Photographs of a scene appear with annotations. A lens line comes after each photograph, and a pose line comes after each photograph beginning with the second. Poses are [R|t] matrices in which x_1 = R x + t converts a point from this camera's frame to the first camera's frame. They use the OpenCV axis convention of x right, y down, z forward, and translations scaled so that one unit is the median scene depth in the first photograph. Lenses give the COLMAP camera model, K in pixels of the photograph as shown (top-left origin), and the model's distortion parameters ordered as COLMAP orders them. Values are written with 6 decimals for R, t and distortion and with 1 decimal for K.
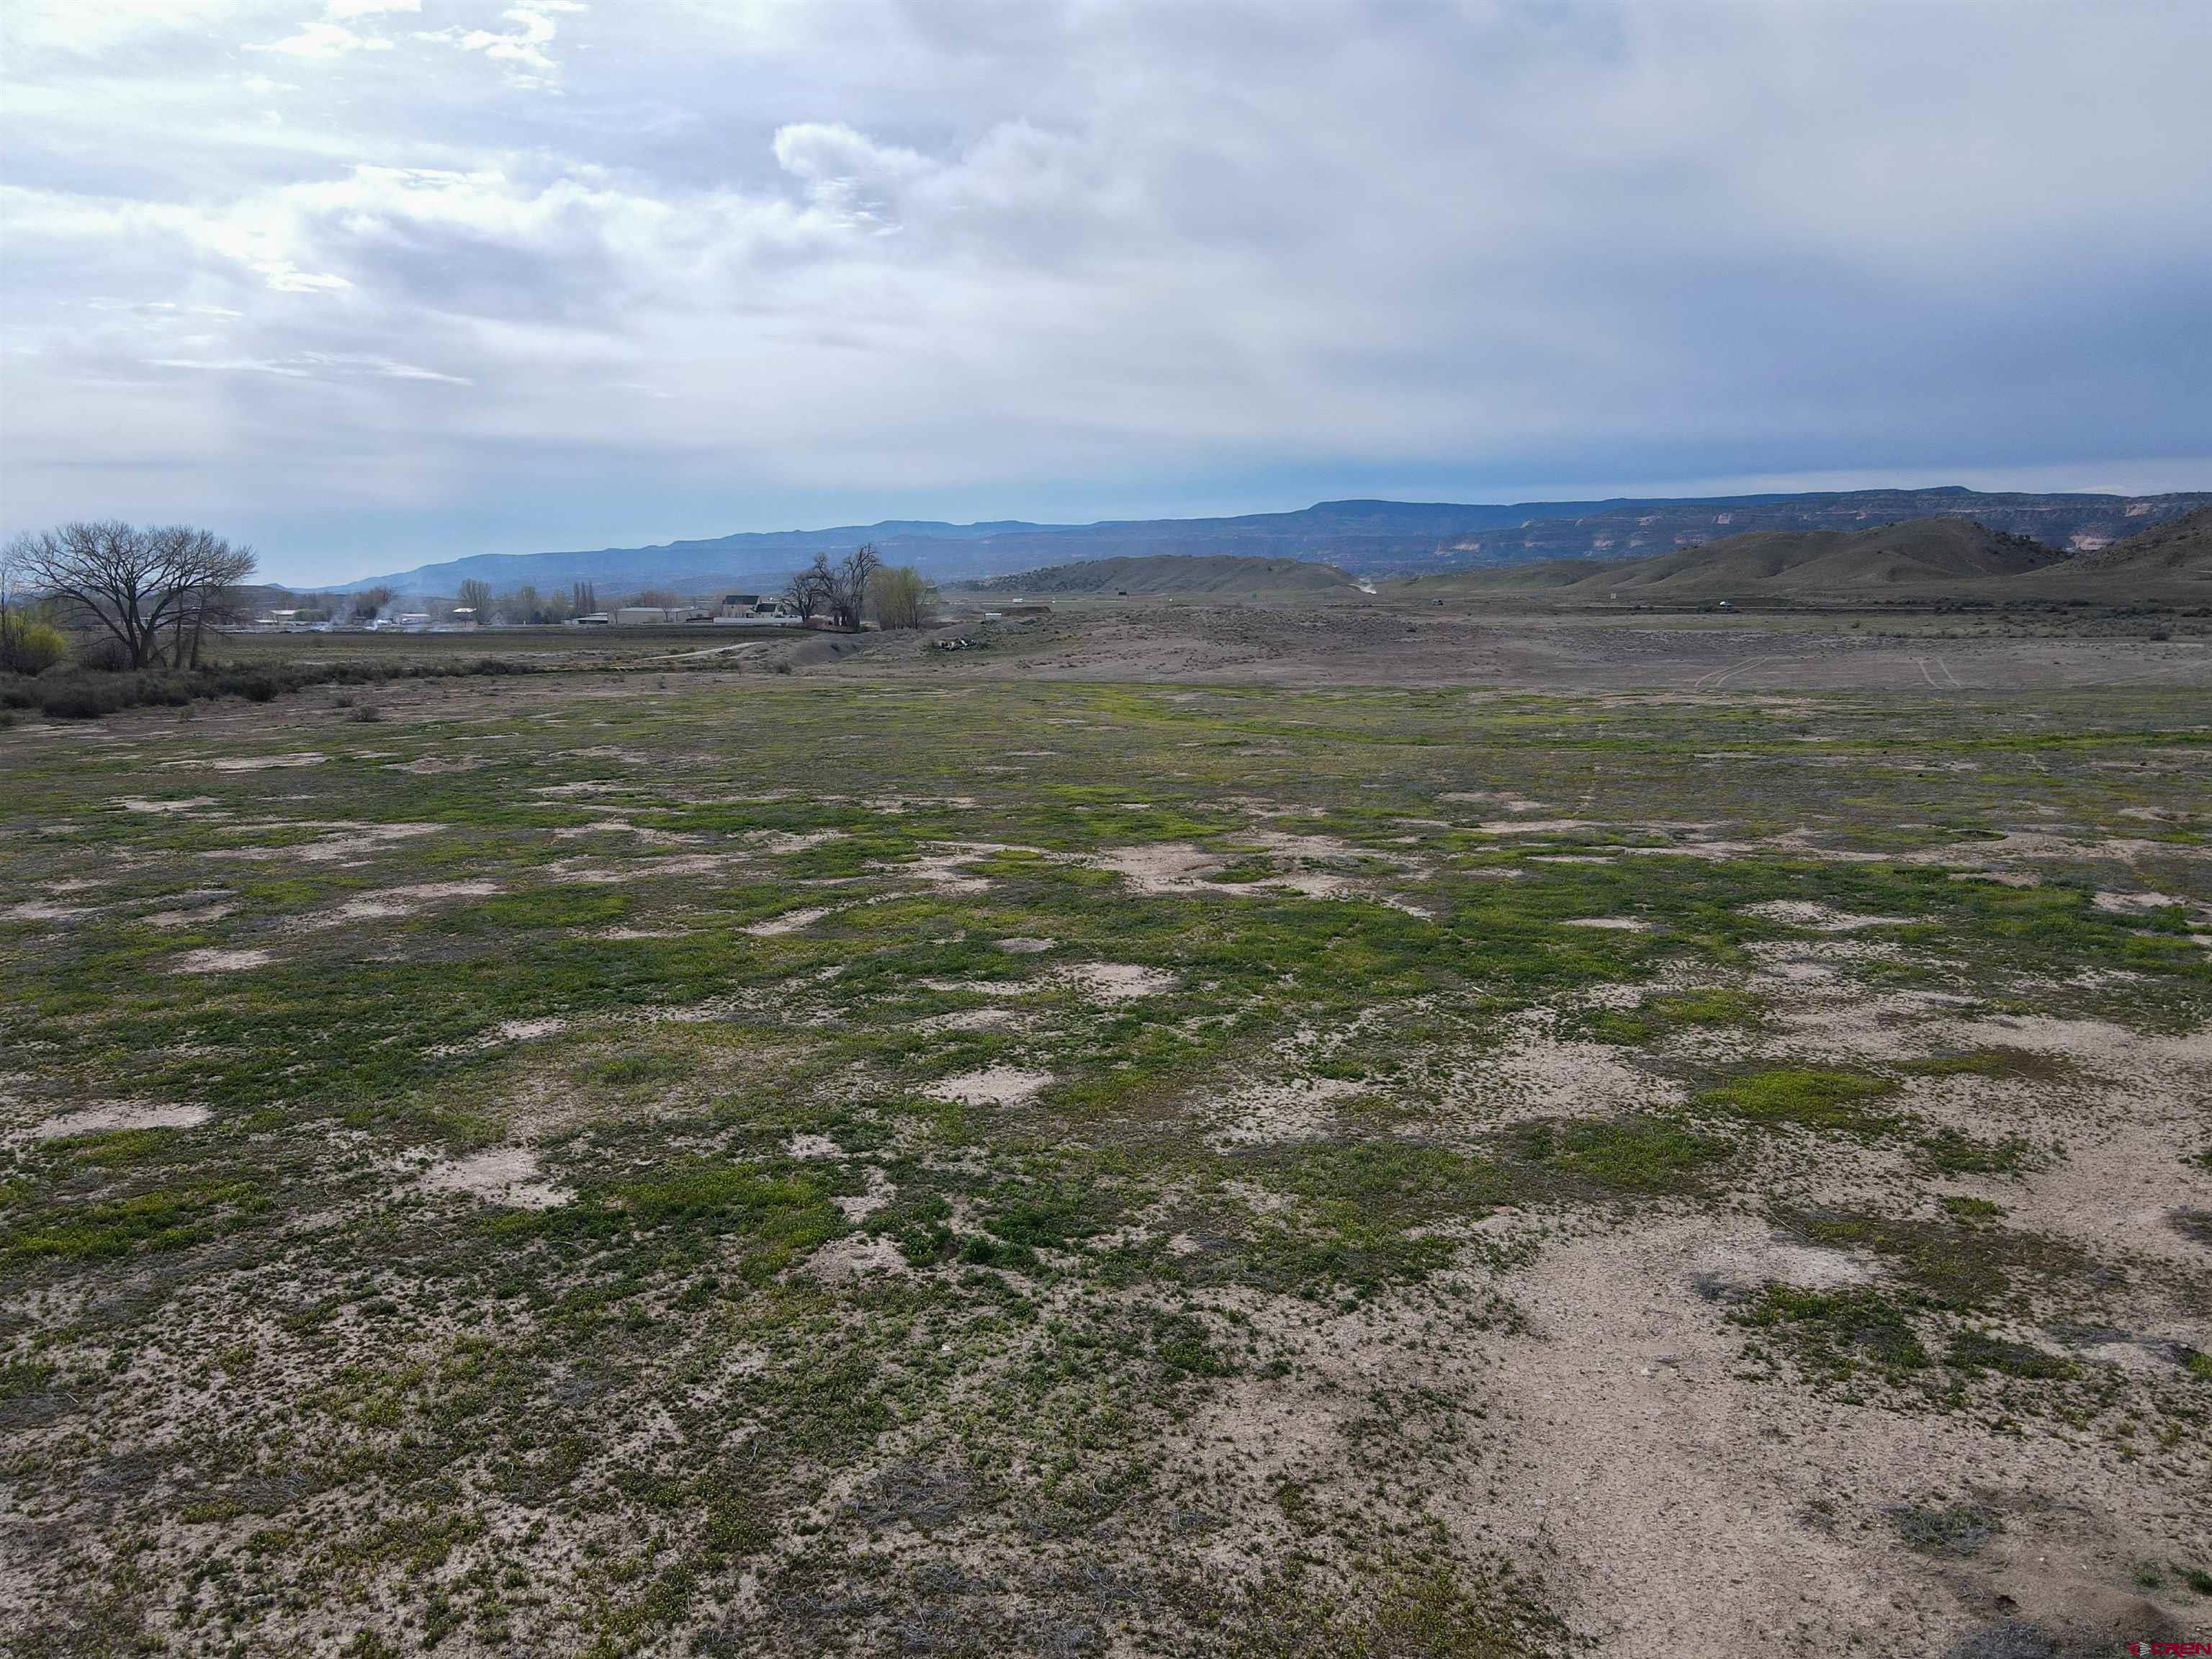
lens RADIAL K [[1593.3, 0, 1106.0], [0, 1593.3, 829.5], [0, 0, 1]] dist [0.009656, -0.000793]
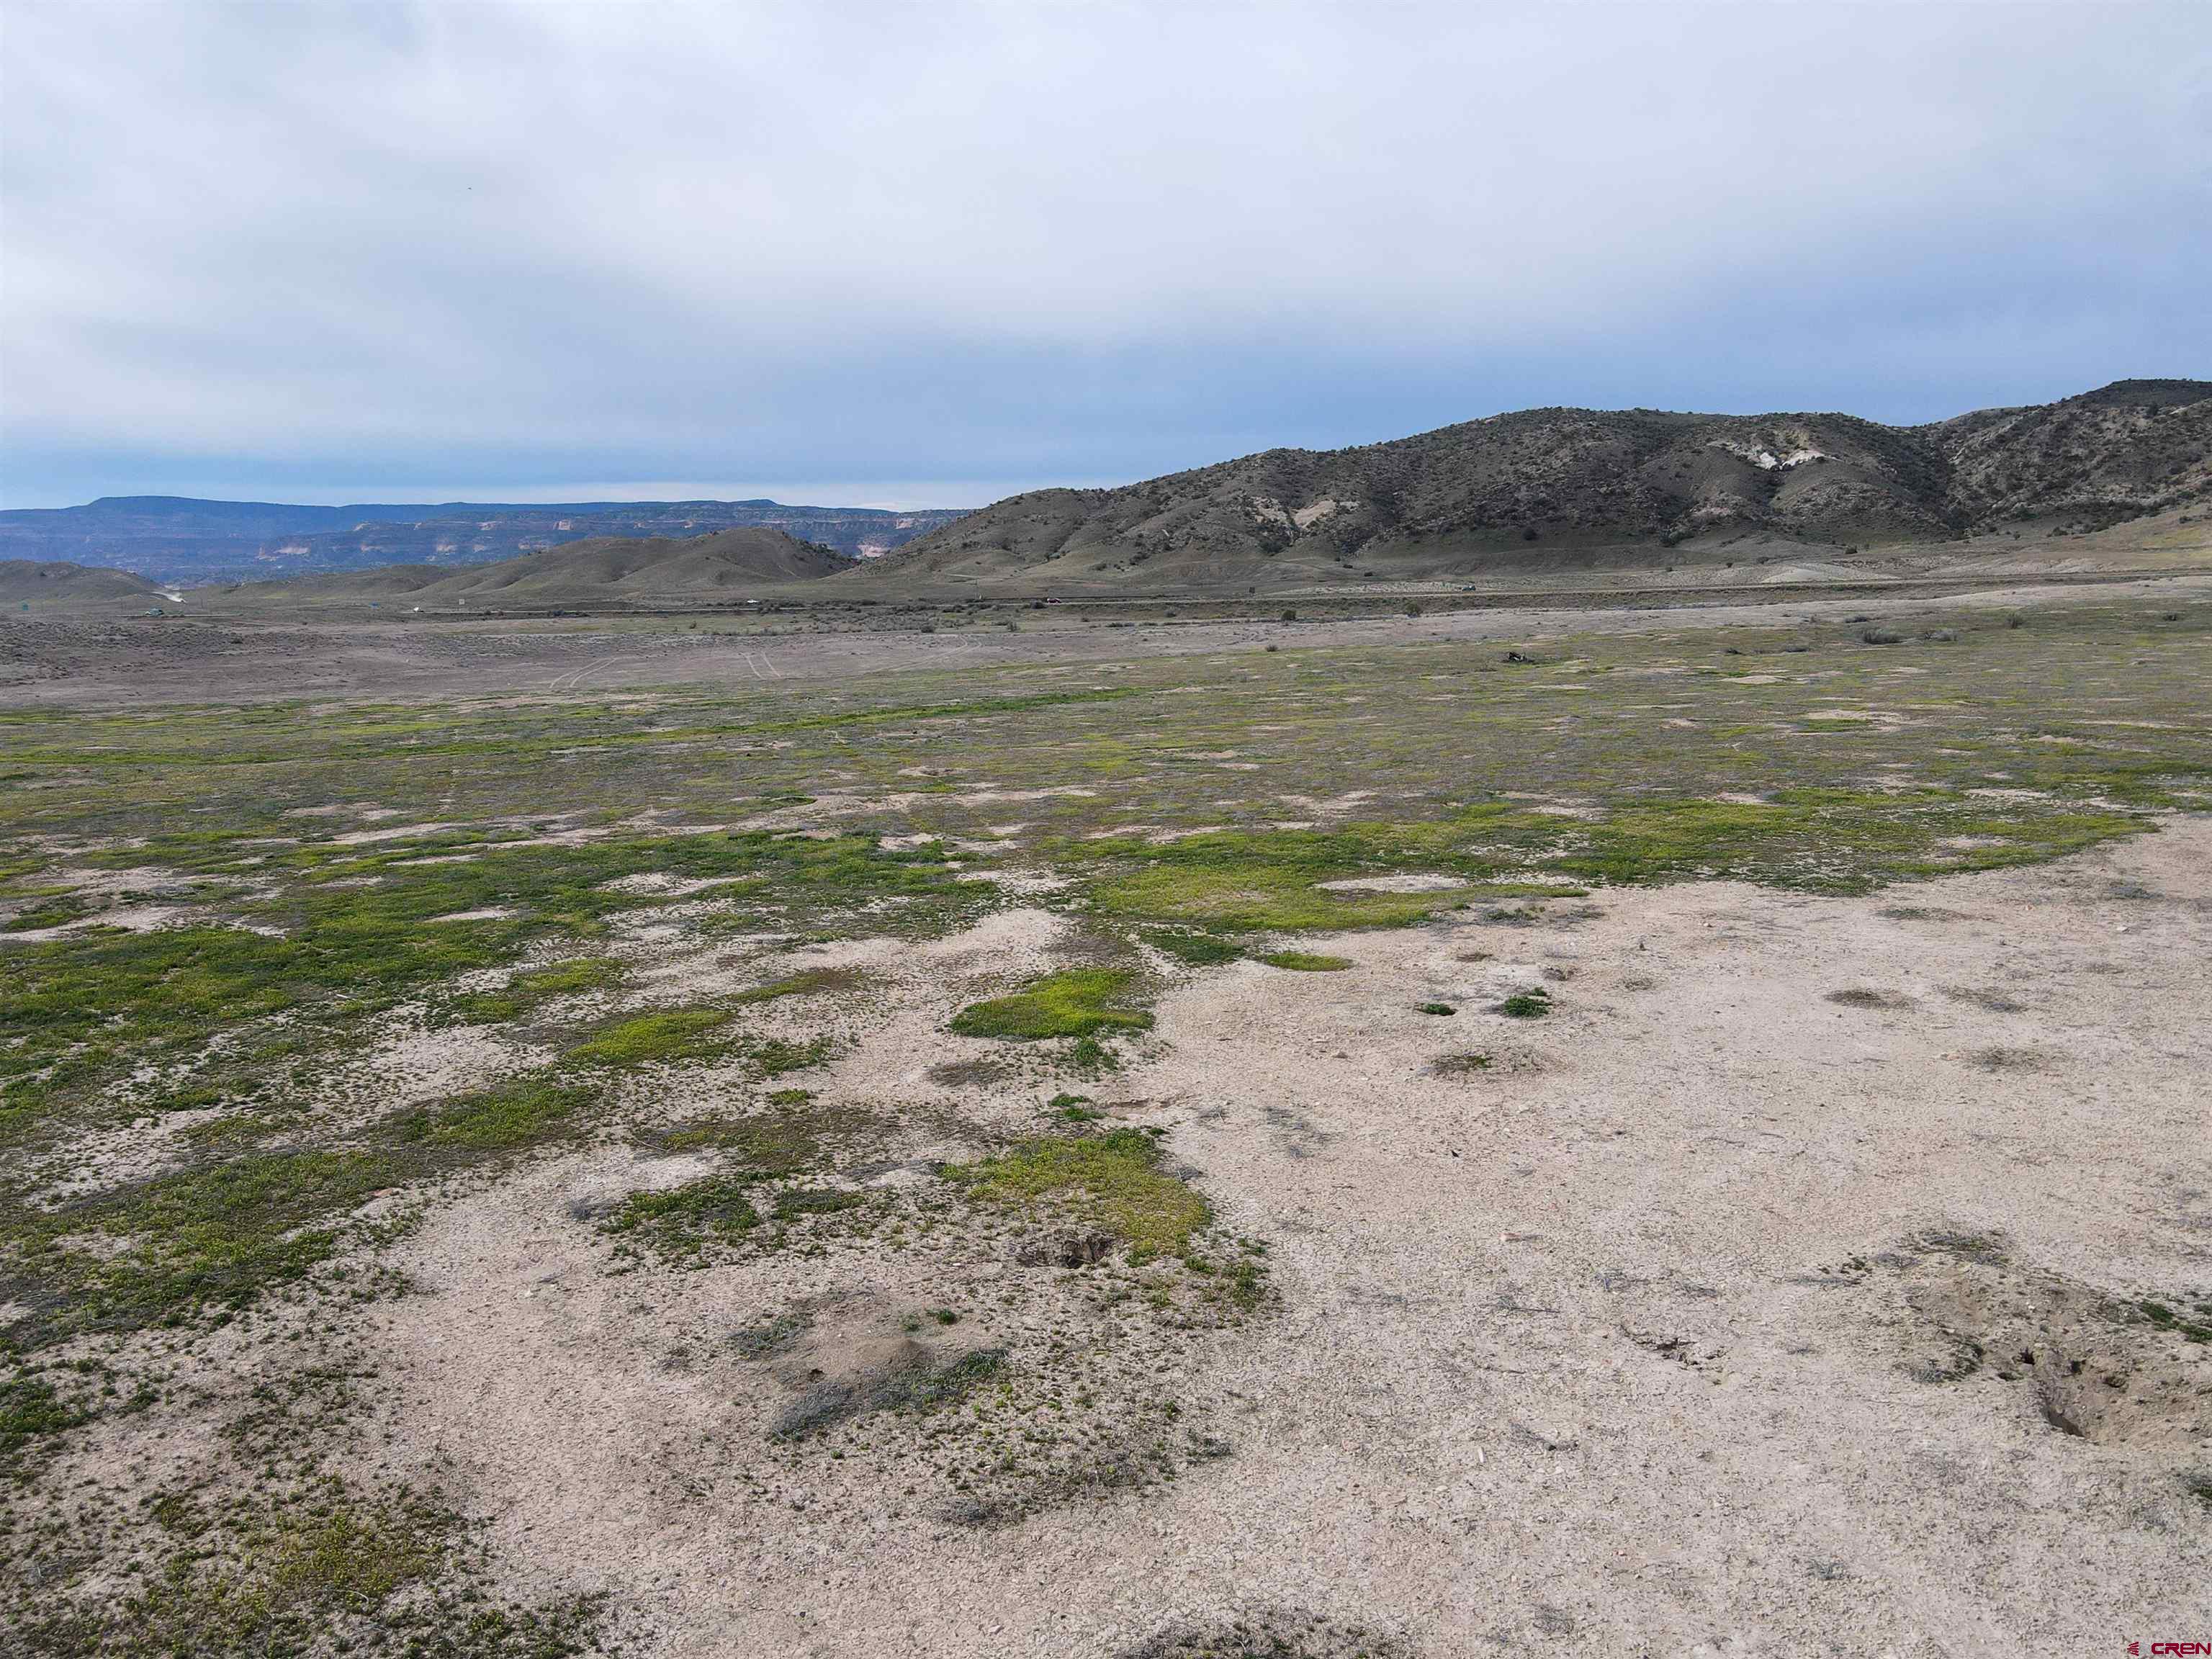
lens RADIAL K [[1653.7, 0, 1106.0], [0, 1653.7, 829.5], [0, 0, 1]] dist [0.020581, 0.013939]
pose [[0.788946, -0.097634, 0.606656, -0.009665], [0.104021, 0.994267, 0.024739, 0.024525], [-0.605594, 0.043588, 0.794579, -0.126350]]
